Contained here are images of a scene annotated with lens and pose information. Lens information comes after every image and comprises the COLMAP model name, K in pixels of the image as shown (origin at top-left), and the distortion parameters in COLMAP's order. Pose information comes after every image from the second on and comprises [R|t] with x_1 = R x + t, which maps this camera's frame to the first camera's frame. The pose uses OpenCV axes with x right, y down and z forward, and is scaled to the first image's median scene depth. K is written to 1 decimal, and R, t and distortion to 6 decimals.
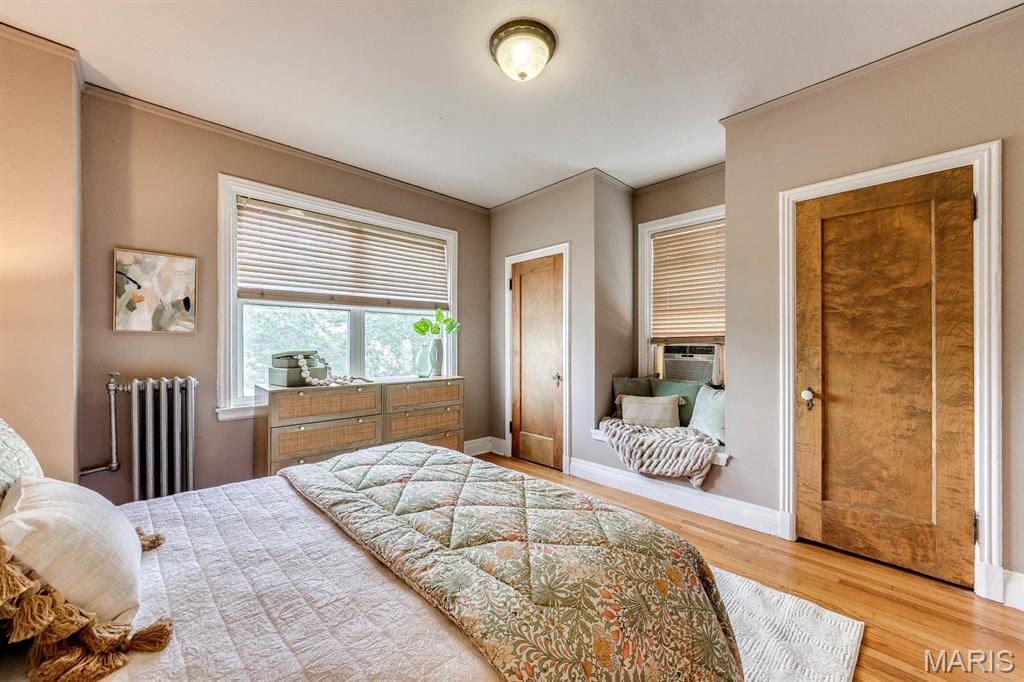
lens RADIAL K [[404.0, 0, 515.3], [0, 404.0, 346.6], [0, 0, 1]] dist [-0.003592, -0.000124]
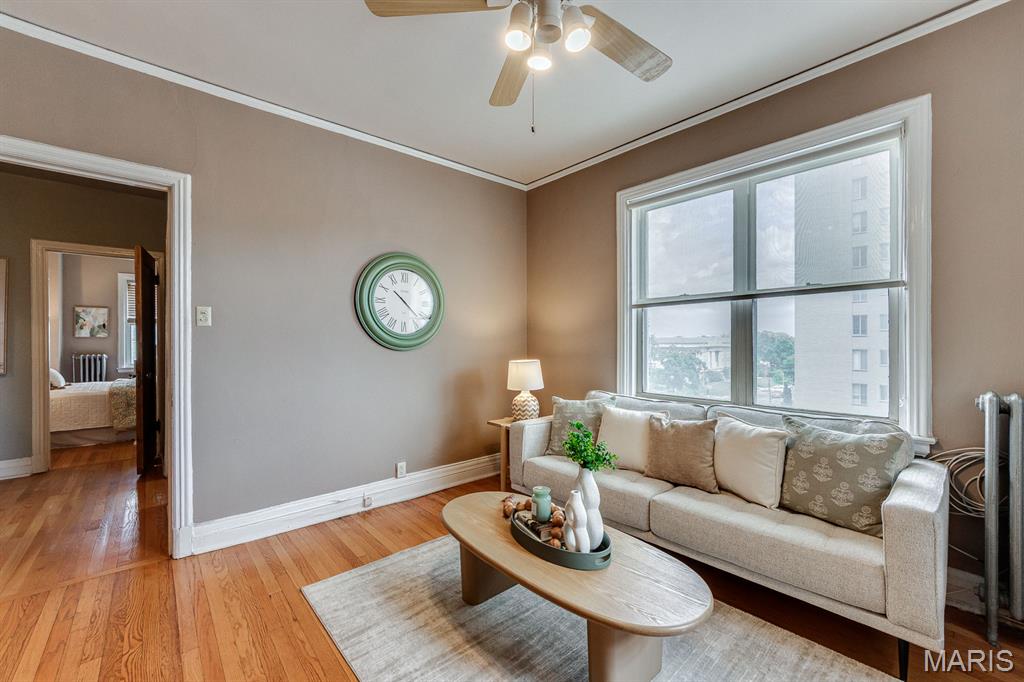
lens RADIAL K [[404.0, 0, 505.0], [0, 404.0, 344.0], [0, 0, 1]] dist [-0.003592, -0.000124]
pose [[0.998204, 0.002915, -0.059839, 1.896550], [-0.002556, 0.999978, 0.006080, -0.013715], [0.059855, -0.005916, 0.998190, -1.412902]]
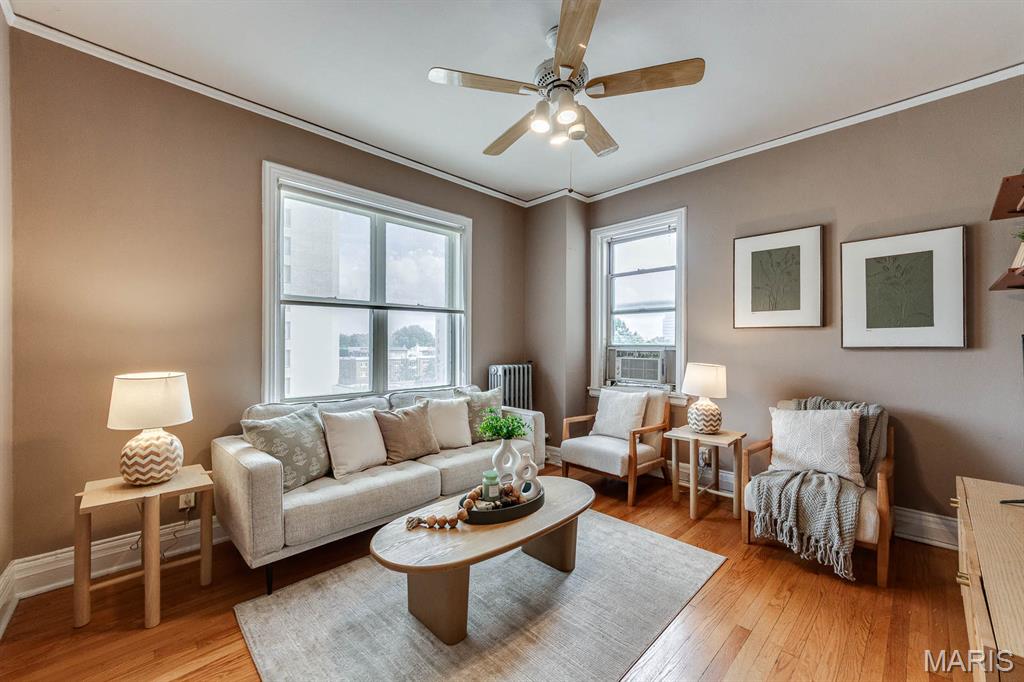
lens RADIAL K [[404.0, 0, 503.5], [0, 404.0, 344.1], [0, 0, 1]] dist [-0.003592, -0.000124]
pose [[0.023233, 0.005601, 0.999714, 1.227544], [0.002701, 0.999980, -0.005665, -0.003411], [-0.999726, 0.002832, 0.023218, -0.838501]]
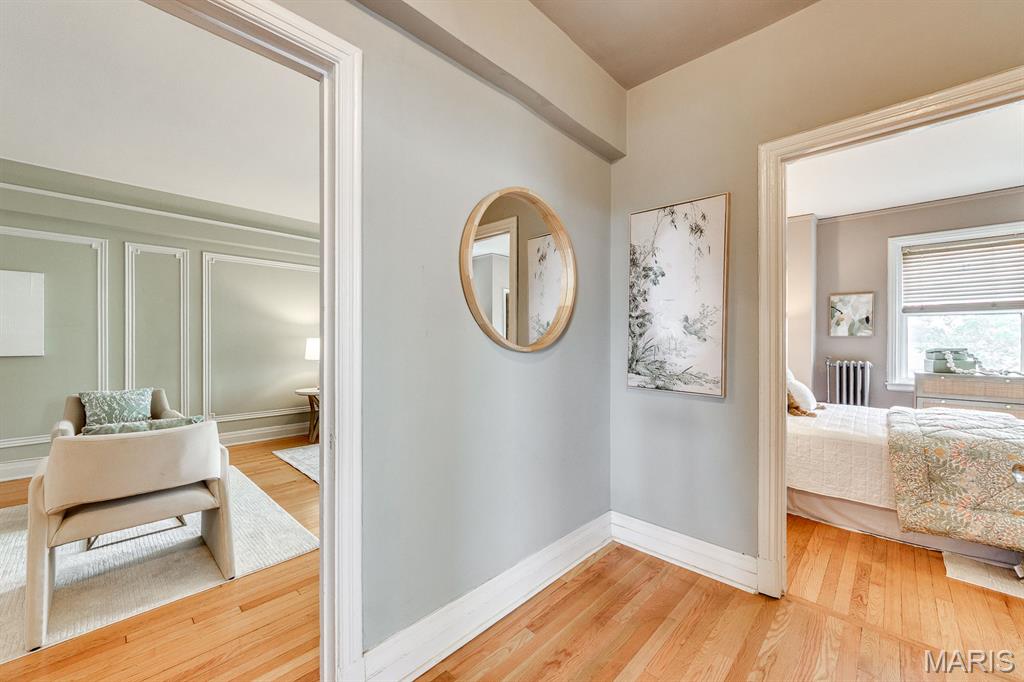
lens RADIAL K [[404.0, 0, 500.6], [0, 404.0, 342.1], [0, 0, 1]] dist [-0.003592, -0.000124]
pose [[0.009784, 0.004574, -0.999942, 0.931997], [-0.003155, 0.999985, 0.004543, -0.012501], [0.999947, 0.003111, 0.009798, -0.620784]]
